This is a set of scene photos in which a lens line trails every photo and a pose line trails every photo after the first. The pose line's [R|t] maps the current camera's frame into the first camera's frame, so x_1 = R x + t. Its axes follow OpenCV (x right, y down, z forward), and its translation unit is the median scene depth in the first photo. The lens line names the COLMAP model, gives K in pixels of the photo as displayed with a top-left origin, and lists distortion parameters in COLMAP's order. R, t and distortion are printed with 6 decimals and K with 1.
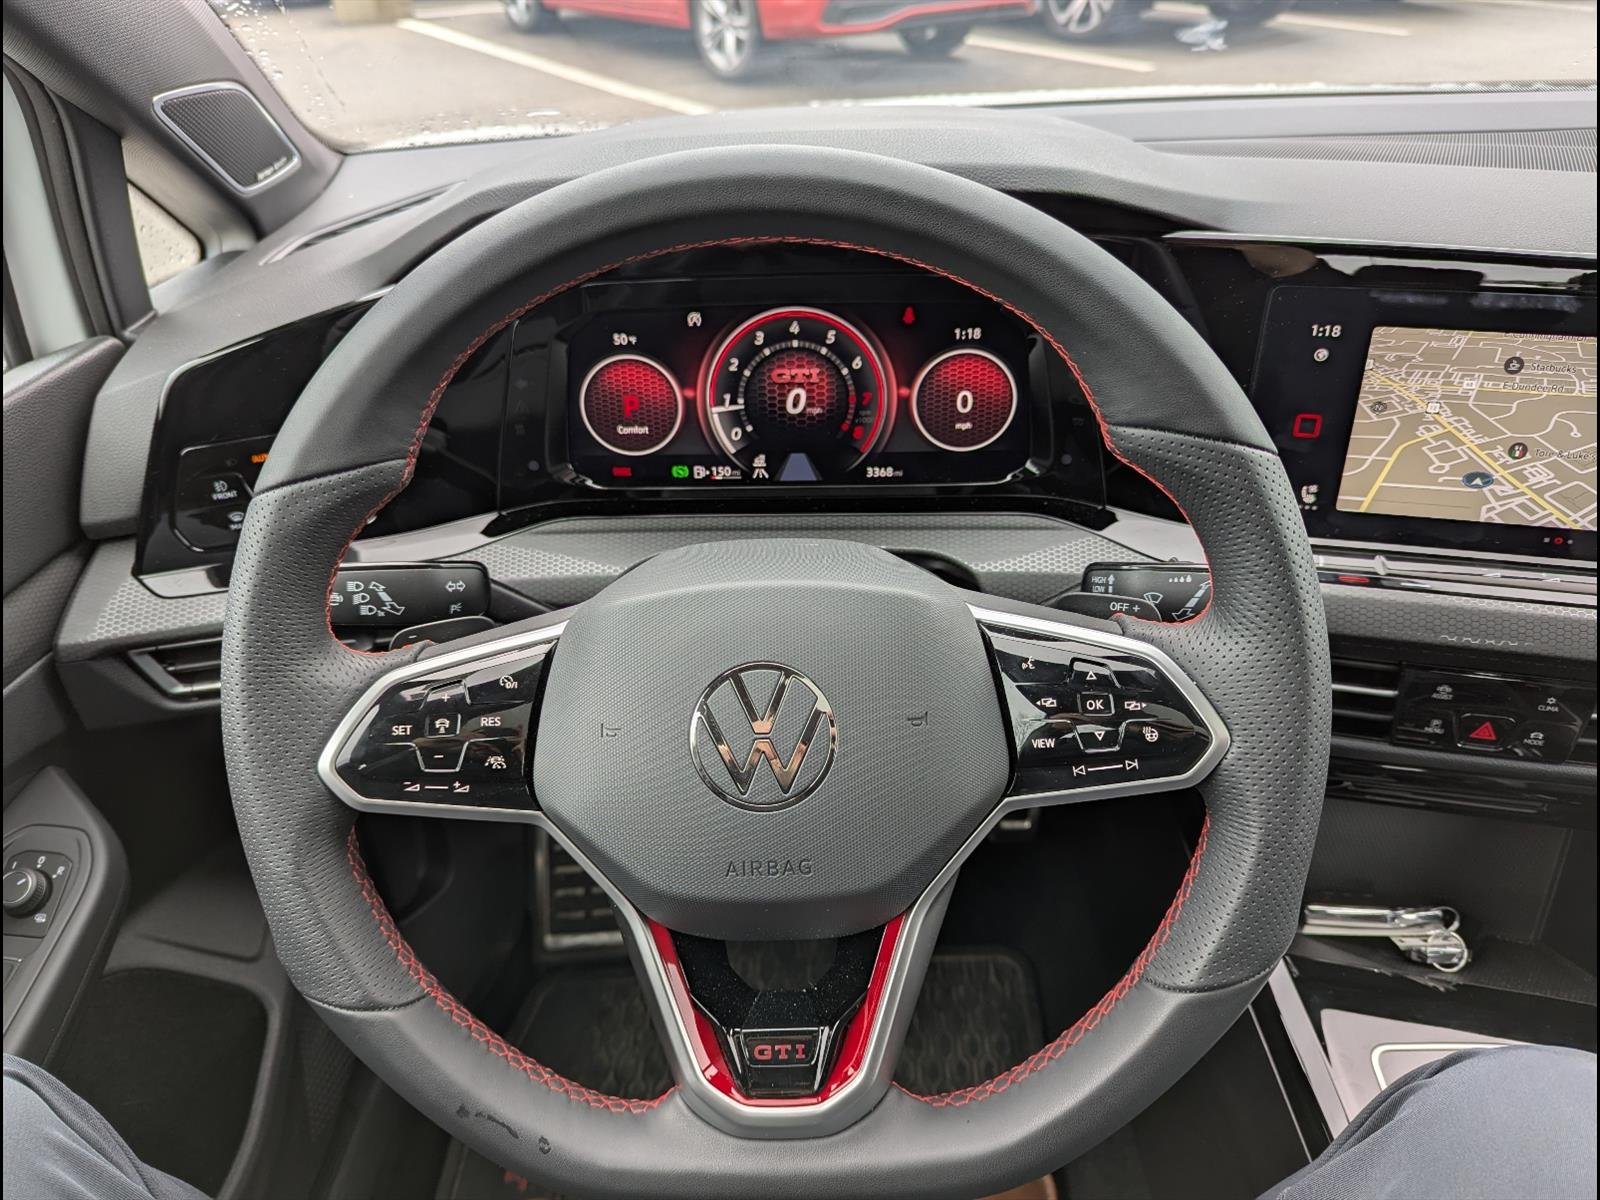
lens RADIAL K [[1103.4, 0, 797.7], [0, 1103.4, 604.2], [0, 0, 1]] dist [0.008530, -0.019011]
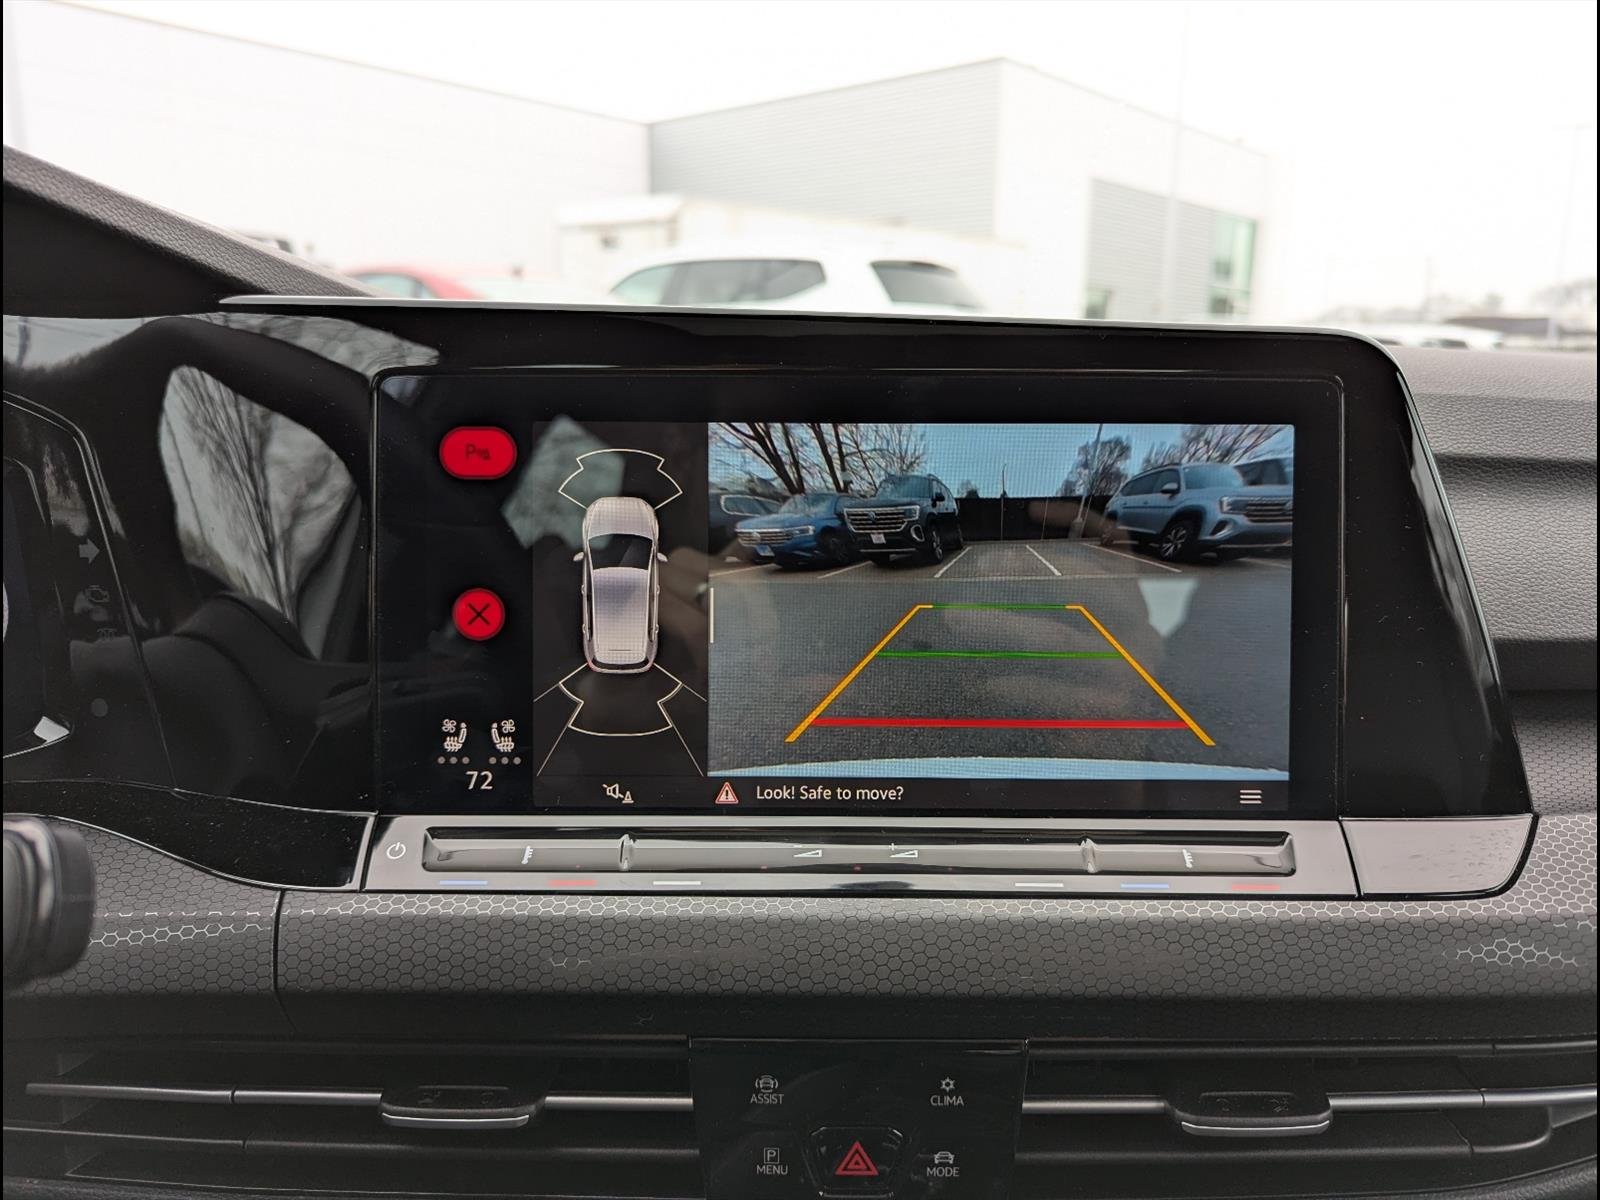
lens RADIAL K [[1103.4, 0, 808.4], [0, 1103.4, 597.7], [0, 0, 1]] dist [0.008530, -0.019011]
pose [[0.969130, -0.013676, 0.246170, 0.498492], [0.098169, 0.937303, -0.334405, 0.038956], [-0.226163, 0.348248, 0.909711, 0.450591]]
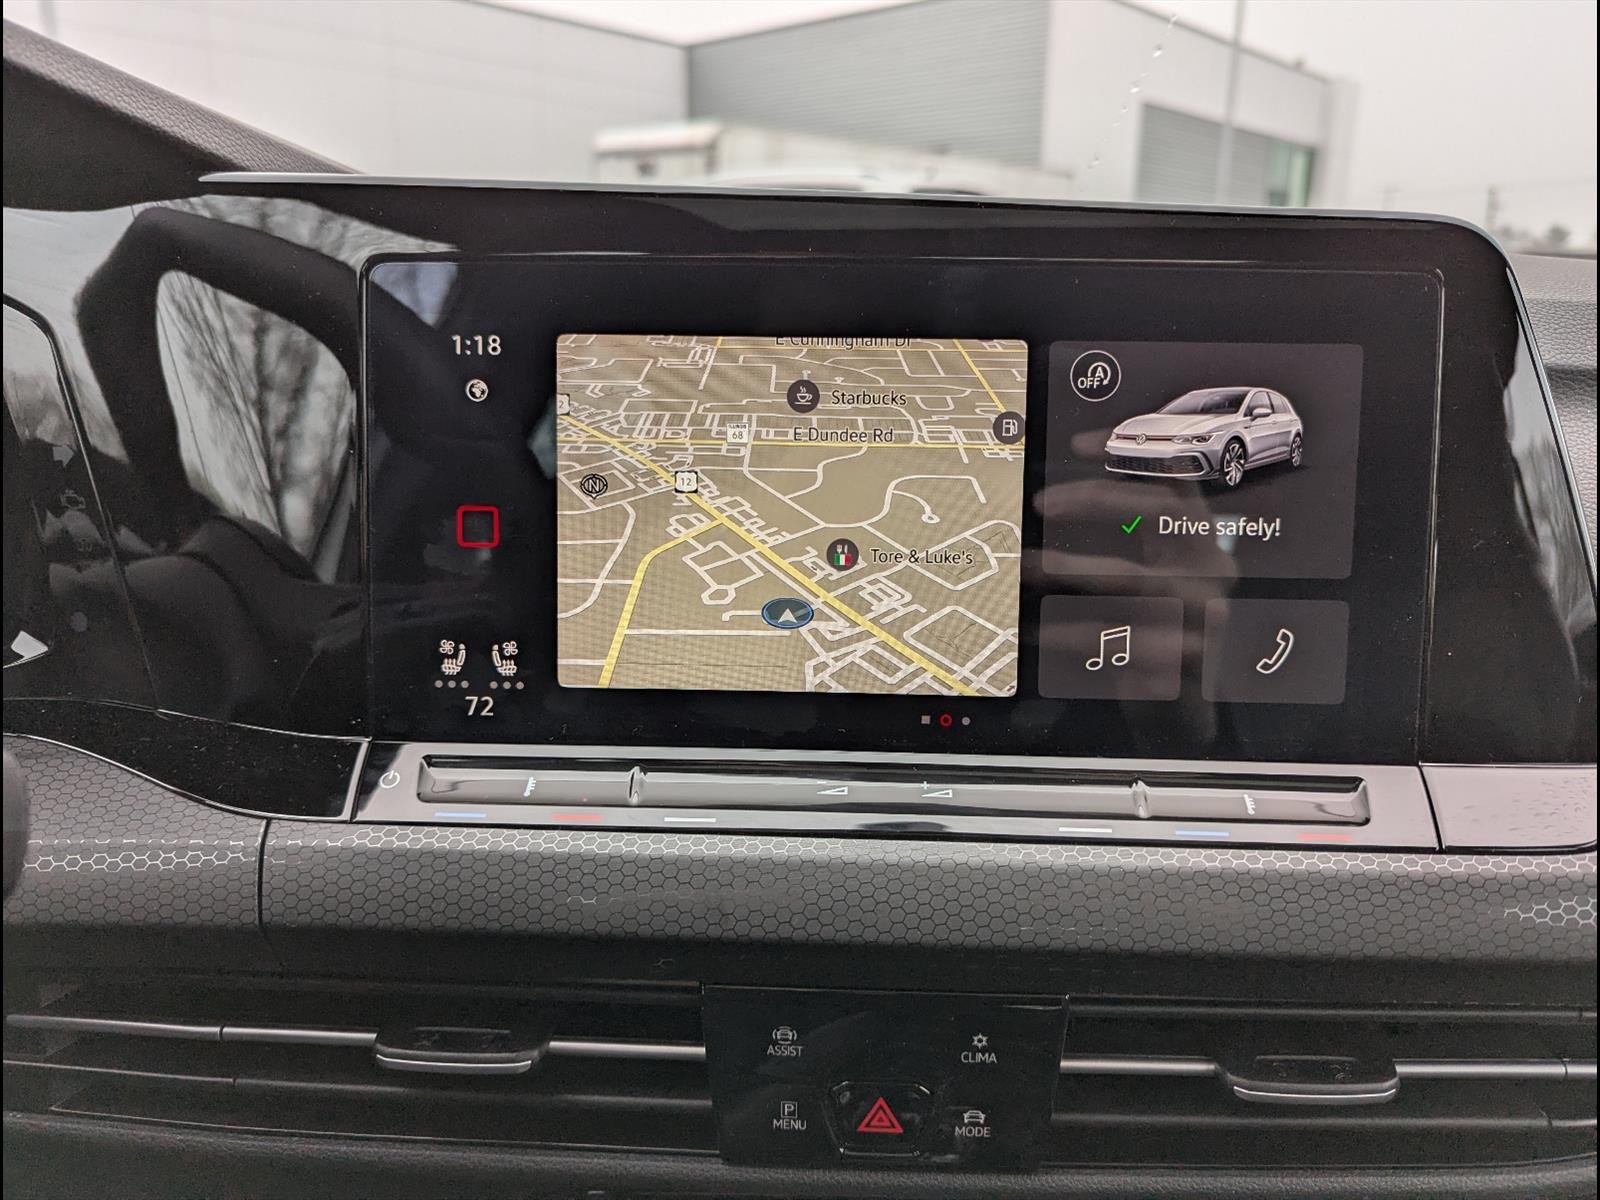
lens RADIAL K [[1103.4, 0, 811.2], [0, 1103.4, 597.8], [0, 0, 1]] dist [0.008530, -0.019011]
pose [[0.976173, -0.013505, 0.216573, 0.514595], [0.076480, 0.955428, -0.285146, 0.033234], [-0.203069, 0.294915, 0.933696, 0.500613]]
